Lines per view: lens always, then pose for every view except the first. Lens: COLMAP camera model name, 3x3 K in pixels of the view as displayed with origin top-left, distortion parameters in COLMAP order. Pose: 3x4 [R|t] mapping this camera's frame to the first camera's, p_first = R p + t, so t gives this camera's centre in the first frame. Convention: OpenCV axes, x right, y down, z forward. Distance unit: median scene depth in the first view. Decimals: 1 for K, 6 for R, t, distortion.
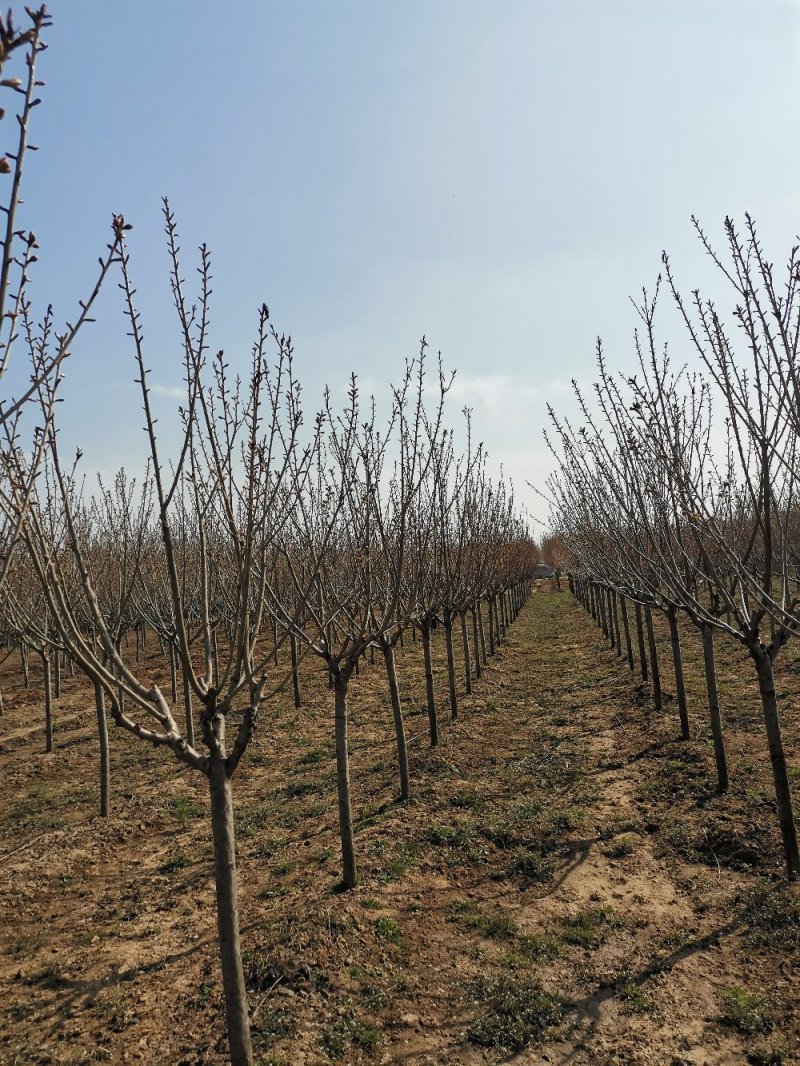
lens RADIAL K [[899.3, 0, 419.4], [0, 899.3, 528.1], [0, 0, 1]] dist [0.099226, -0.029510]
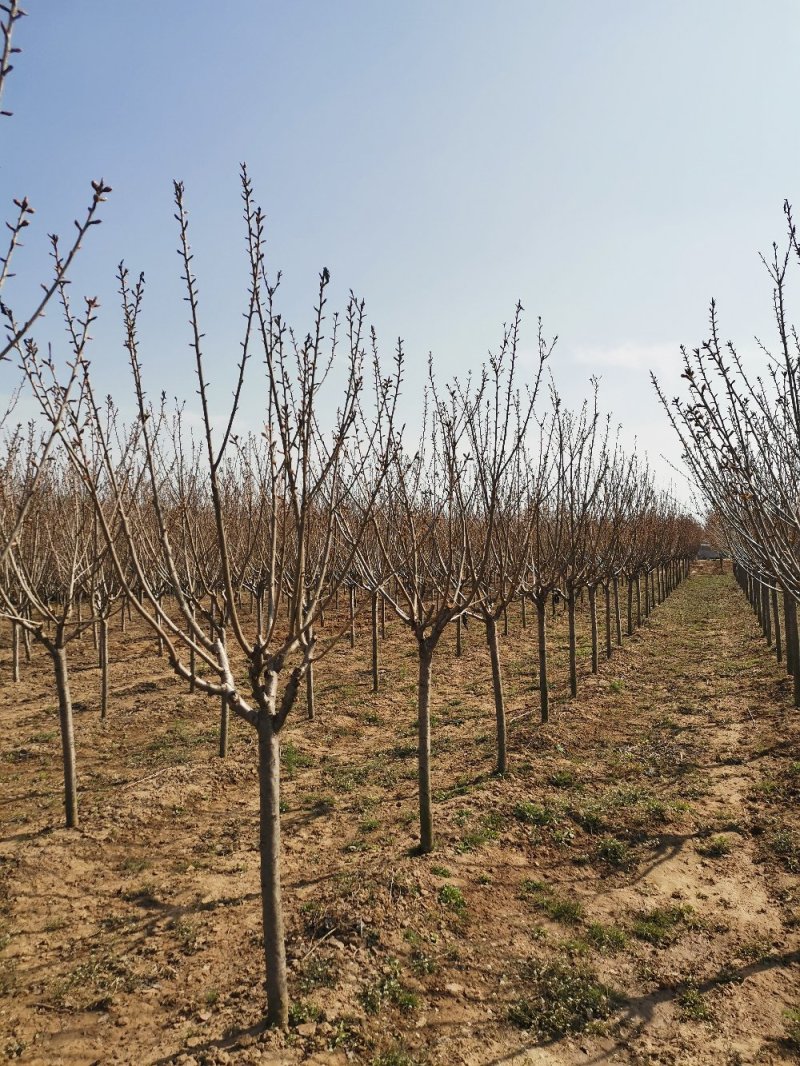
lens RADIAL K [[899.3, 0, 407.8], [0, 899.3, 529.5], [0, 0, 1]] dist [0.099226, -0.029510]
pose [[0.977743, 0.046079, -0.204683, 0.107550], [-0.038778, 0.998465, 0.039543, -0.001821], [0.206191, -0.030725, 0.978029, 0.025663]]
